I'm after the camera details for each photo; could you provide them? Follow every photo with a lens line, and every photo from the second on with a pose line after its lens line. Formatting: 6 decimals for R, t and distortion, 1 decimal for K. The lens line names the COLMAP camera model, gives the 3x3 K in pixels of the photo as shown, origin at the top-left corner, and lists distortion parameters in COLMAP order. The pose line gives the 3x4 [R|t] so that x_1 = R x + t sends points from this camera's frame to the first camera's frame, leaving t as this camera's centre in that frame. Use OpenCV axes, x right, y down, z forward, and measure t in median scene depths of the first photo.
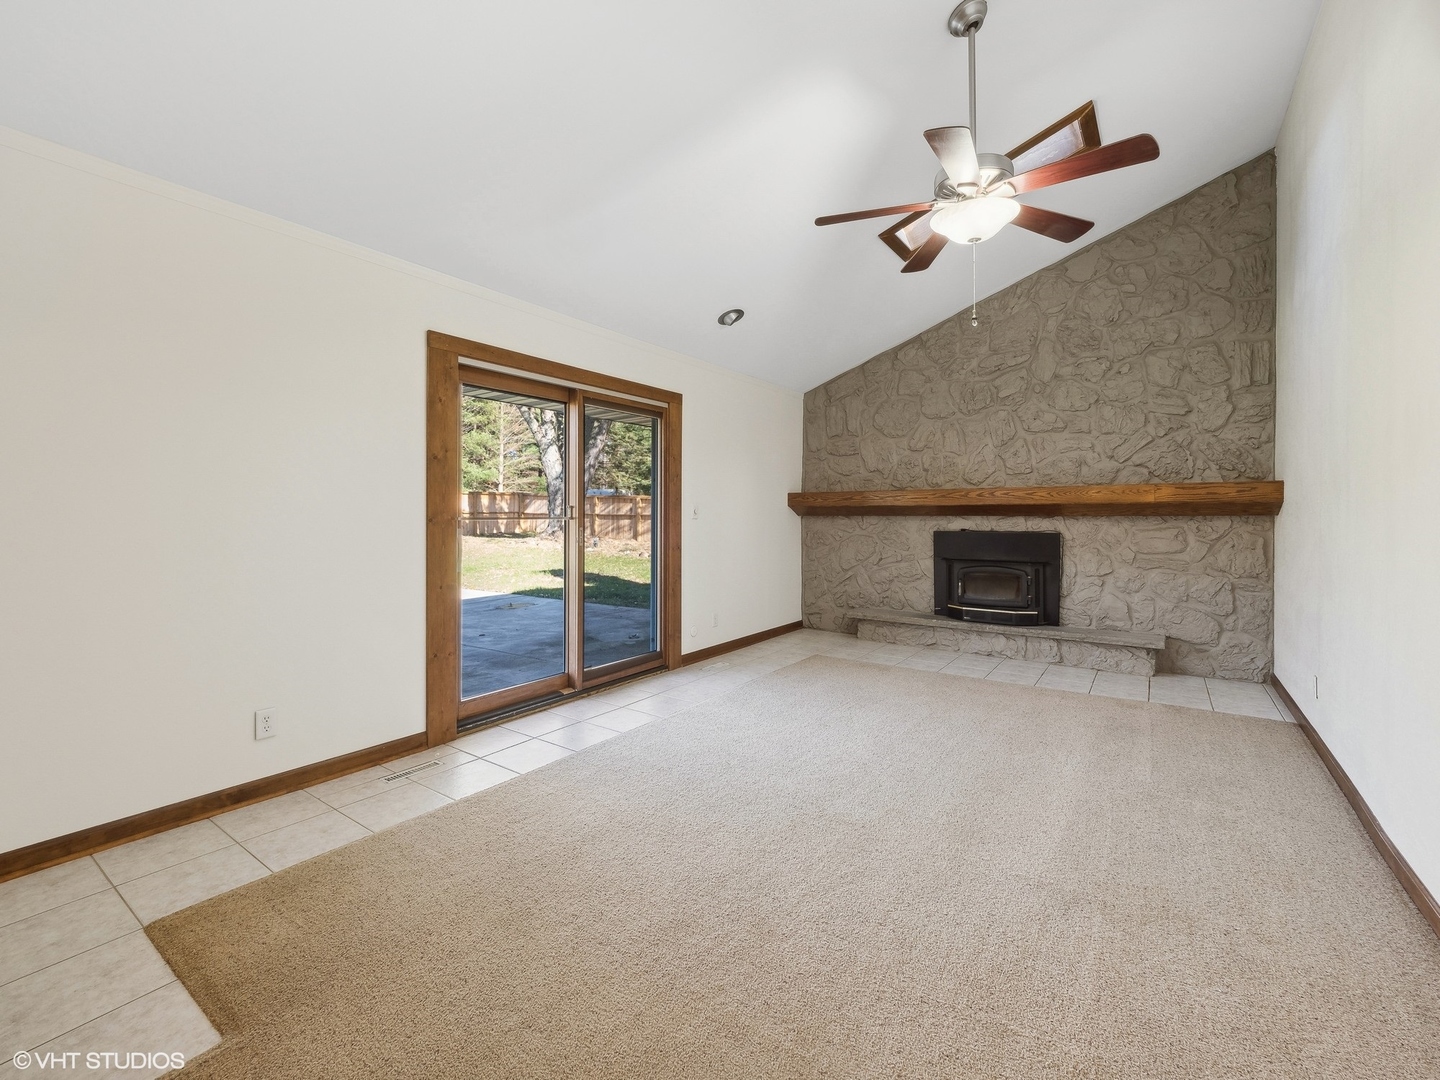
lens RADIAL K [[628.1, 0, 718.8], [0, 628.1, 509.9], [0, 0, 1]] dist [-0.013416, -0.000669]
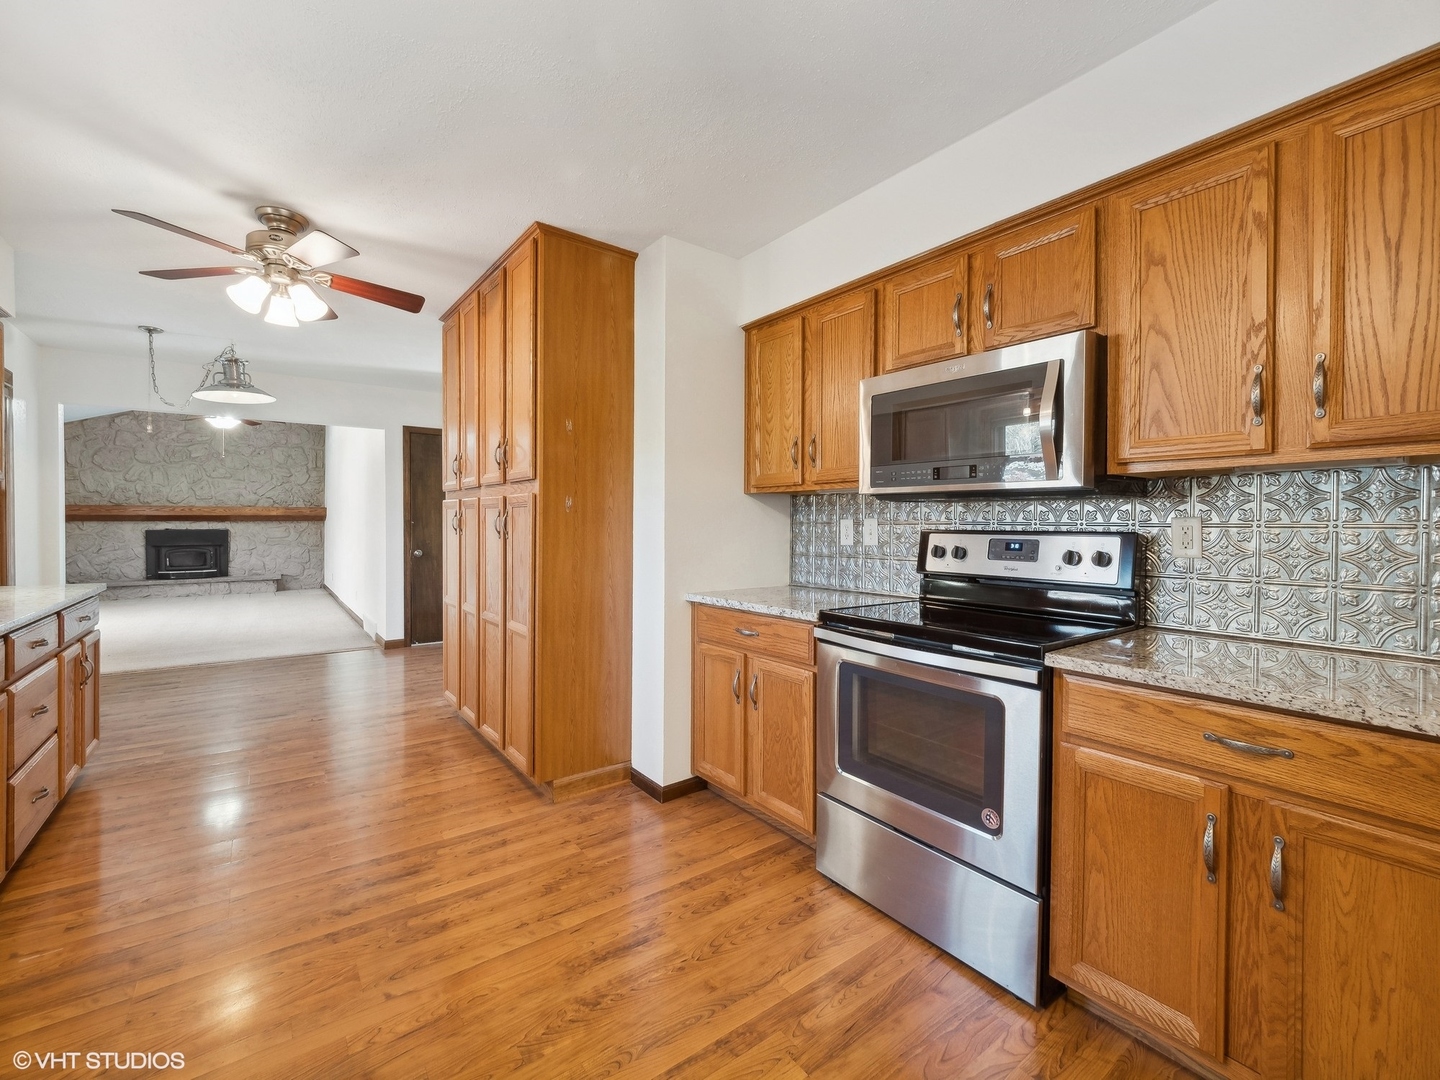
lens RADIAL K [[628.1, 0, 722.4], [0, 628.1, 527.9], [0, 0, 1]] dist [-0.013416, -0.000669]
pose [[0.304582, -0.008031, 0.952452, -0.871422], [-0.007427, 0.999914, 0.010806, -0.002161], [-0.952457, -0.010365, 0.304496, -1.113348]]
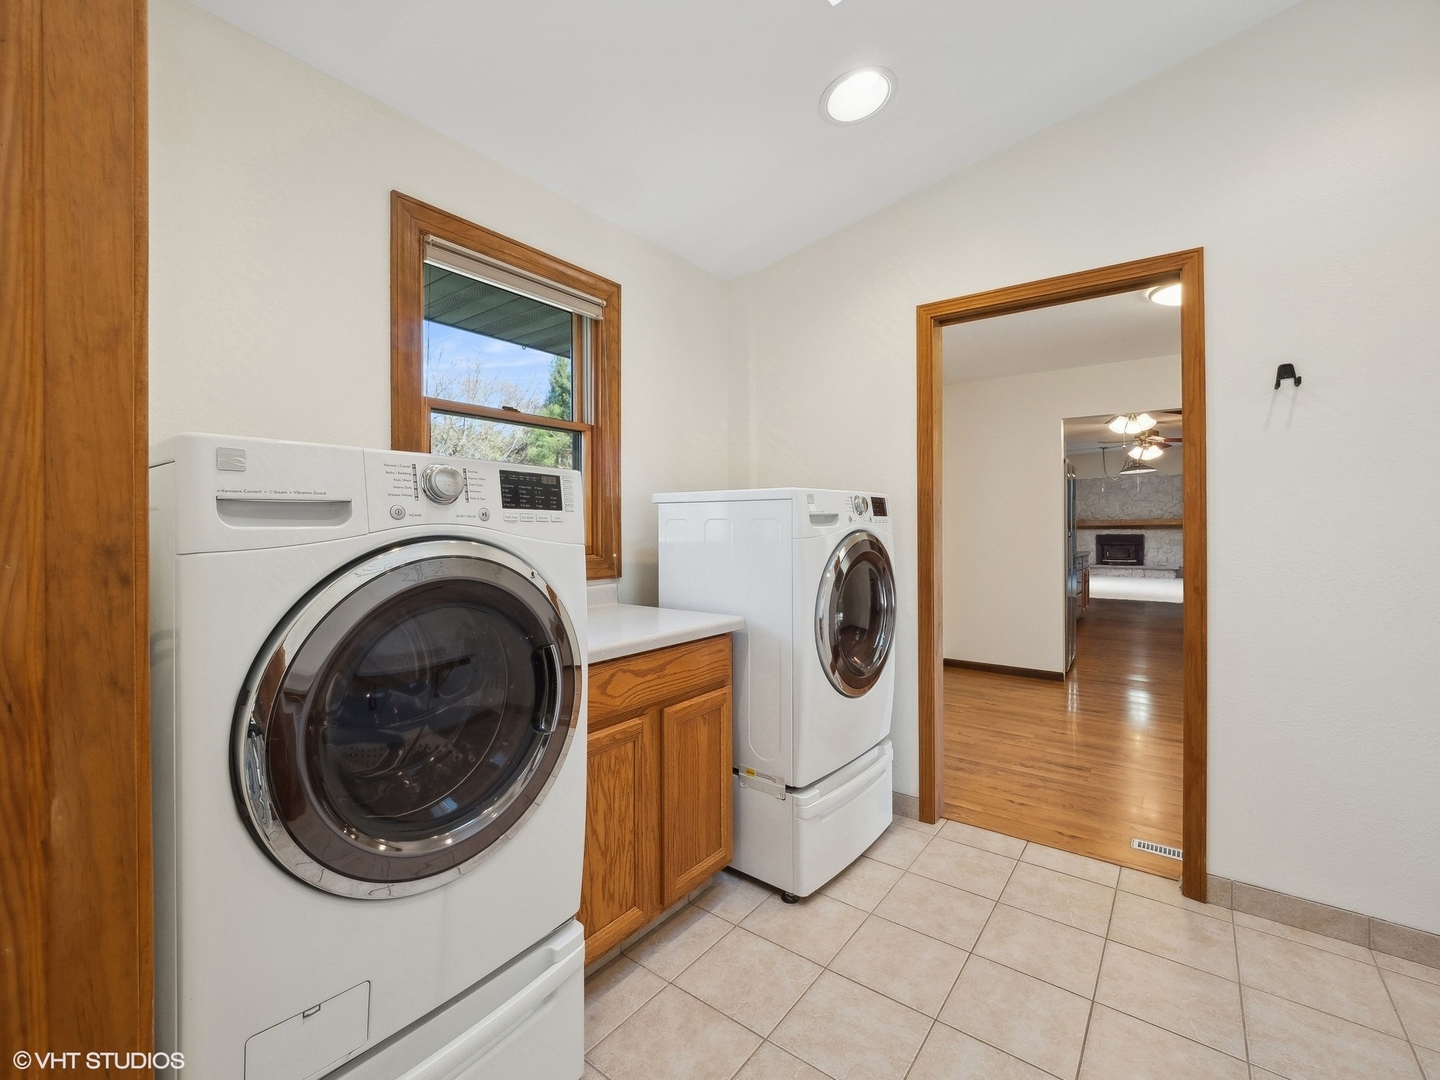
lens RADIAL K [[628.1, 0, 720.1], [0, 628.1, 531.8], [0, 0, 1]] dist [-0.013416, -0.000669]
pose [[0.999800, -0.004665, -0.019437, -1.445230], [0.004784, 0.999970, 0.006106, -0.004716], [0.019408, -0.006197, 0.999792, -2.059077]]
